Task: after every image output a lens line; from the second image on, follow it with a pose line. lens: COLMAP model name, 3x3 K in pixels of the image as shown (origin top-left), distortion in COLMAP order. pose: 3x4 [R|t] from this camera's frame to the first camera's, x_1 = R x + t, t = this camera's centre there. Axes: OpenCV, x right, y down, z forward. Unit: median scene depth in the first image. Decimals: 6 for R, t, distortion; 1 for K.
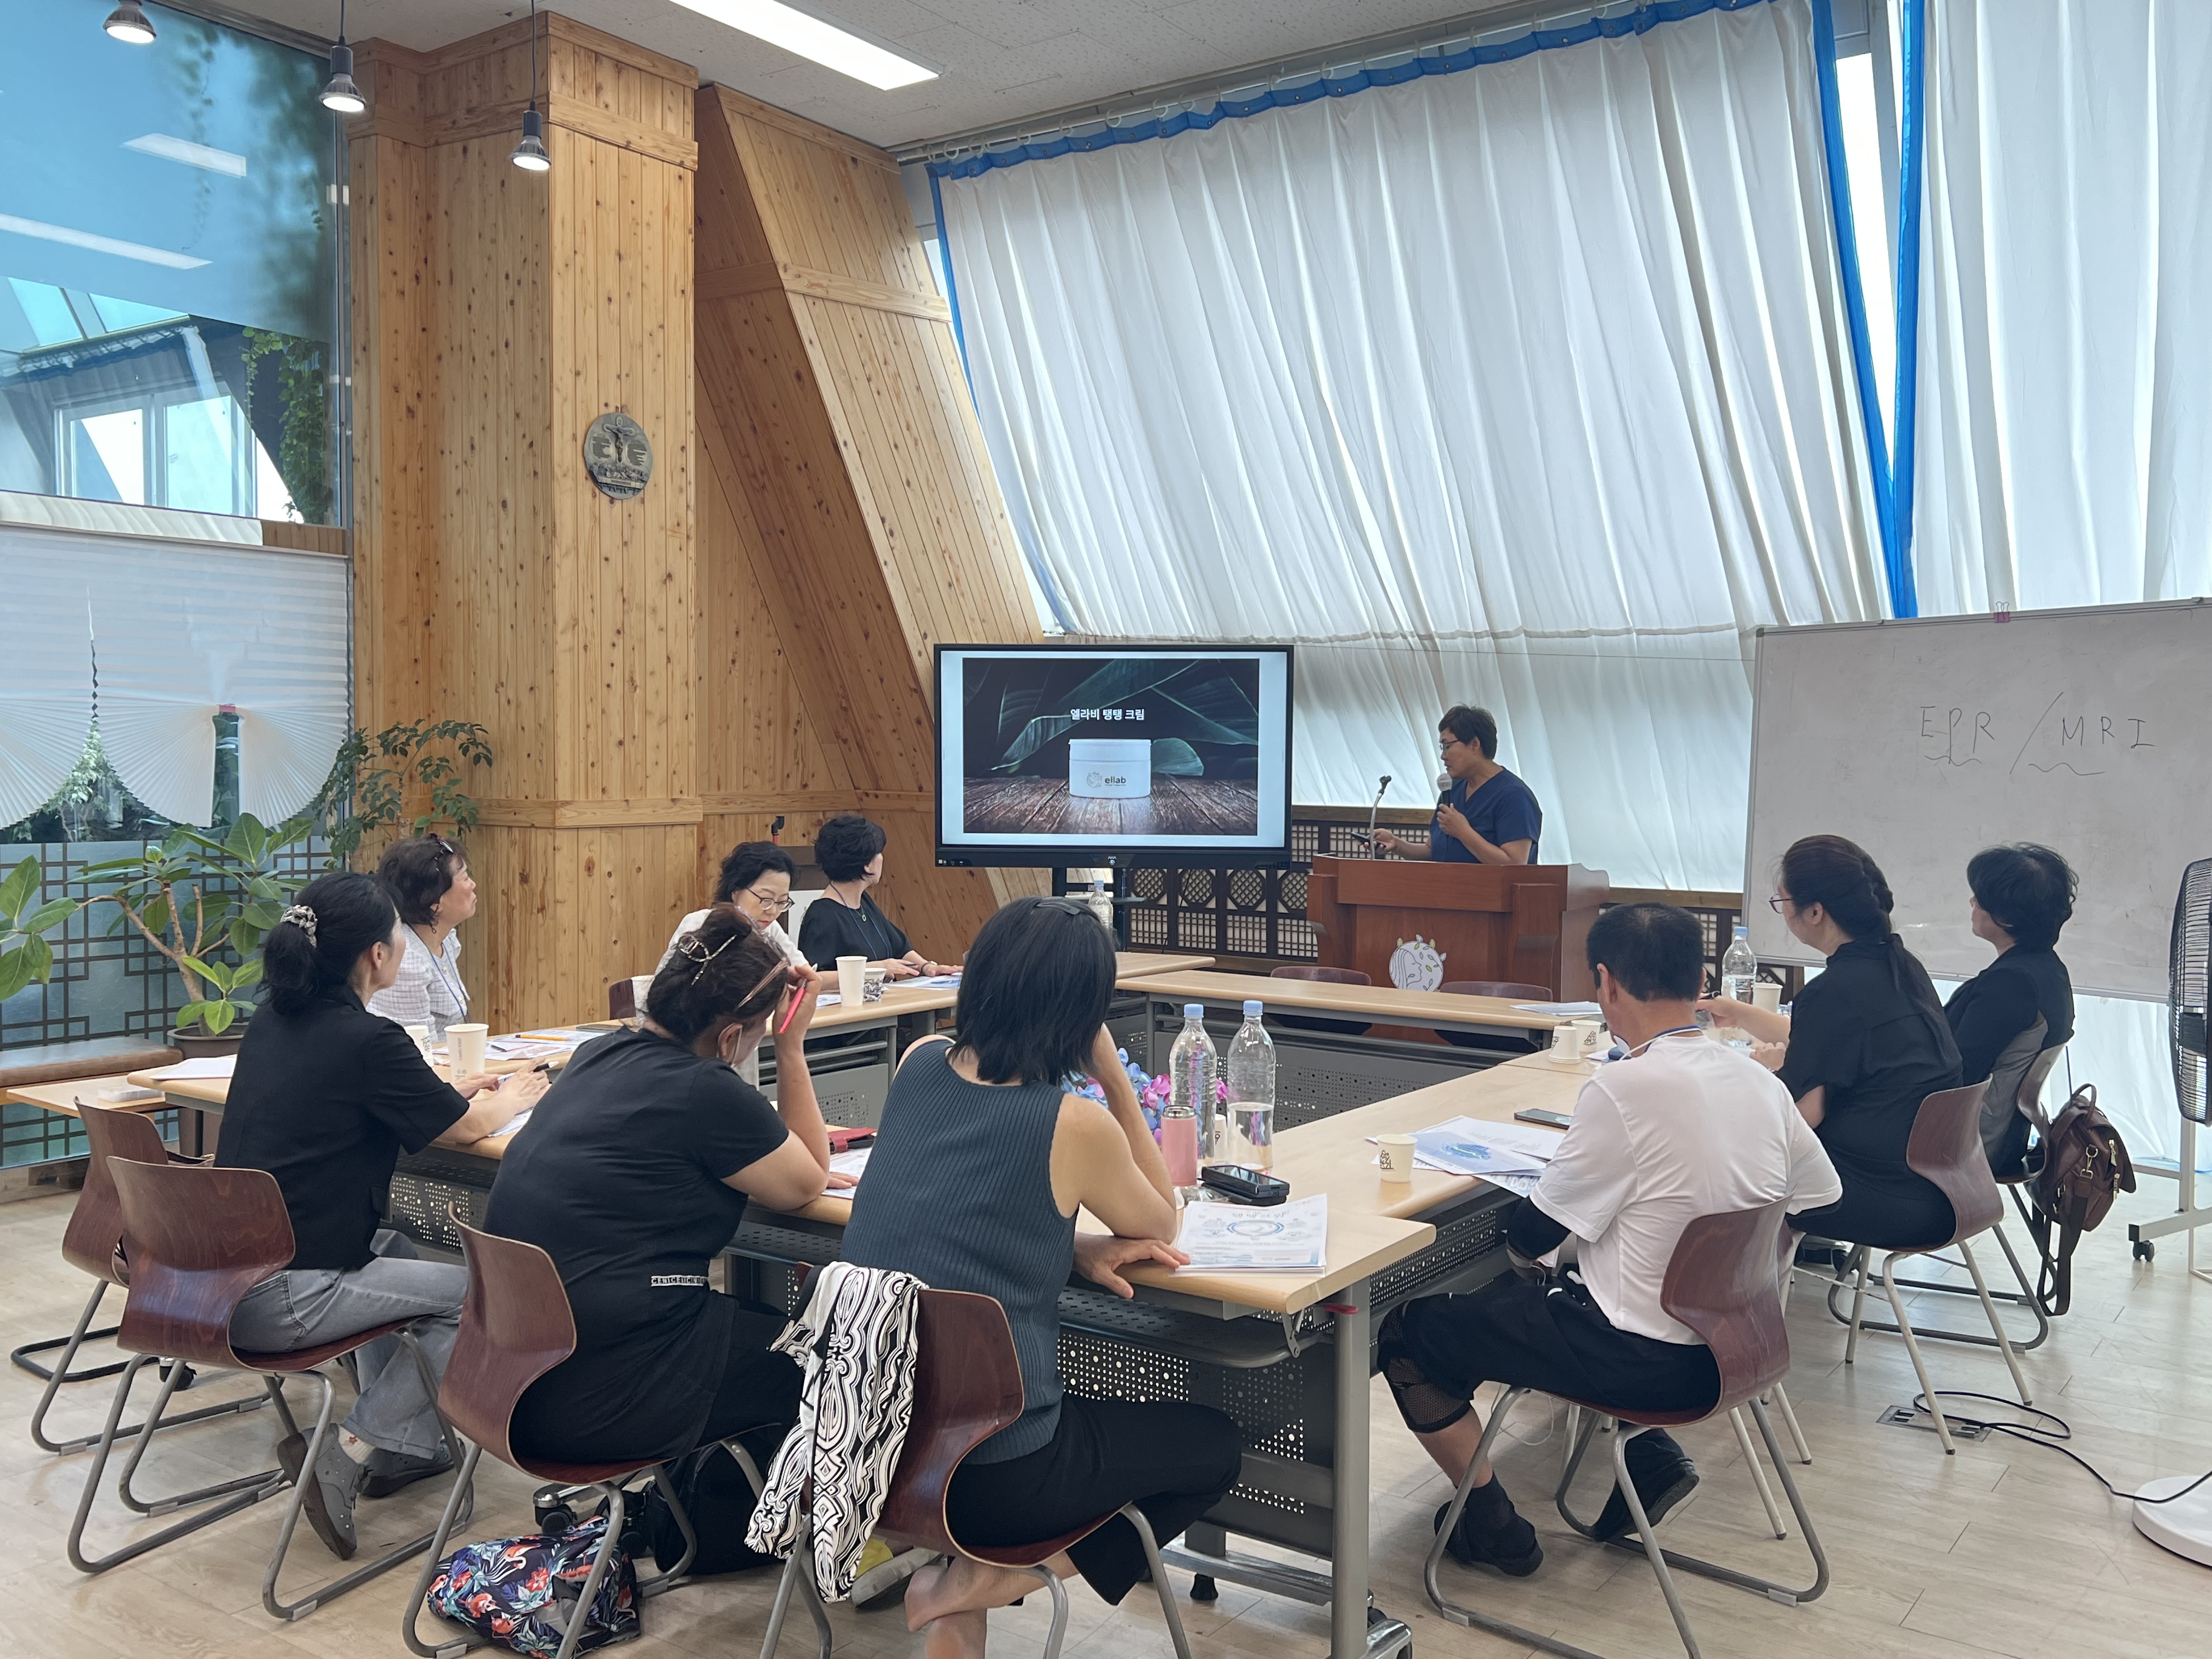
lens RADIAL K [[1918.0, 0, 1114.7], [0, 1918.0, 853.6], [0, 0, 1]] dist [0.102498, -0.024353]
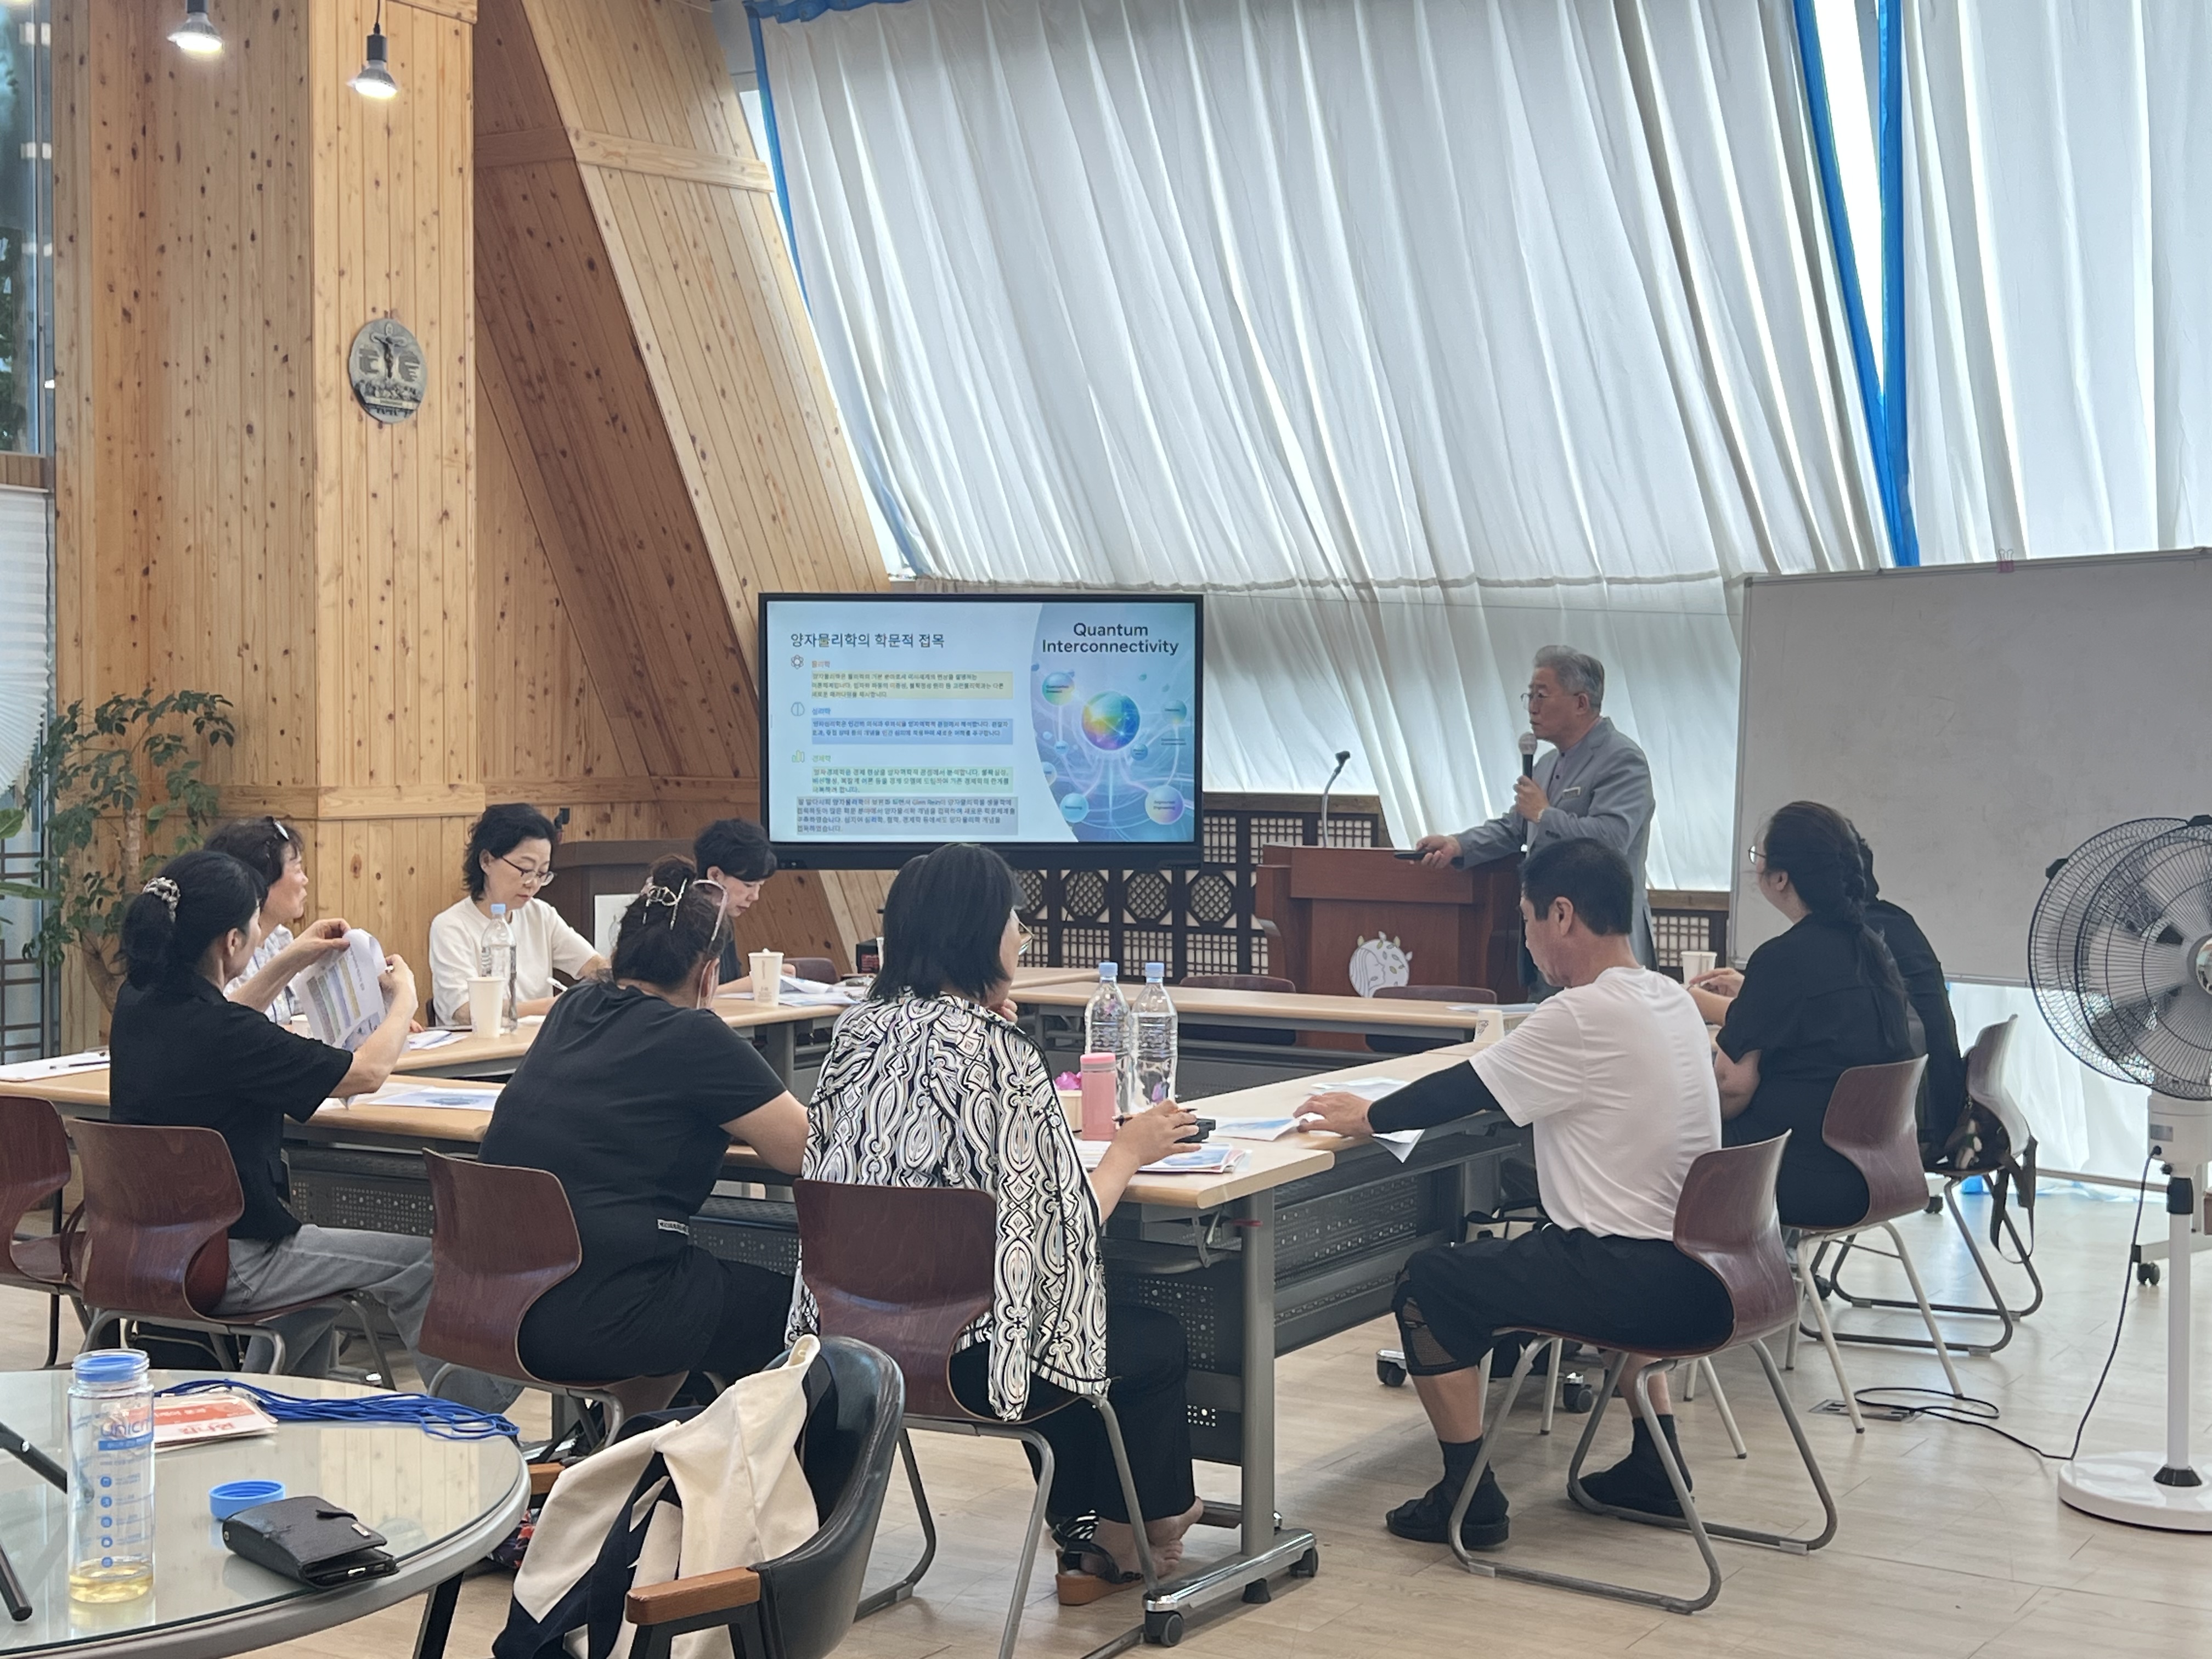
lens RADIAL K [[2875.9, 0, 1105.6], [0, 2875.9, 832.8], [0, 0, 1]] dist [0.175440, 0.000000]
pose [[0.998326, -0.006951, 0.057424, -0.022349], [0.007981, 0.999811, -0.017743, 0.016346], [-0.057290, 0.018171, 0.998192, -0.252004]]
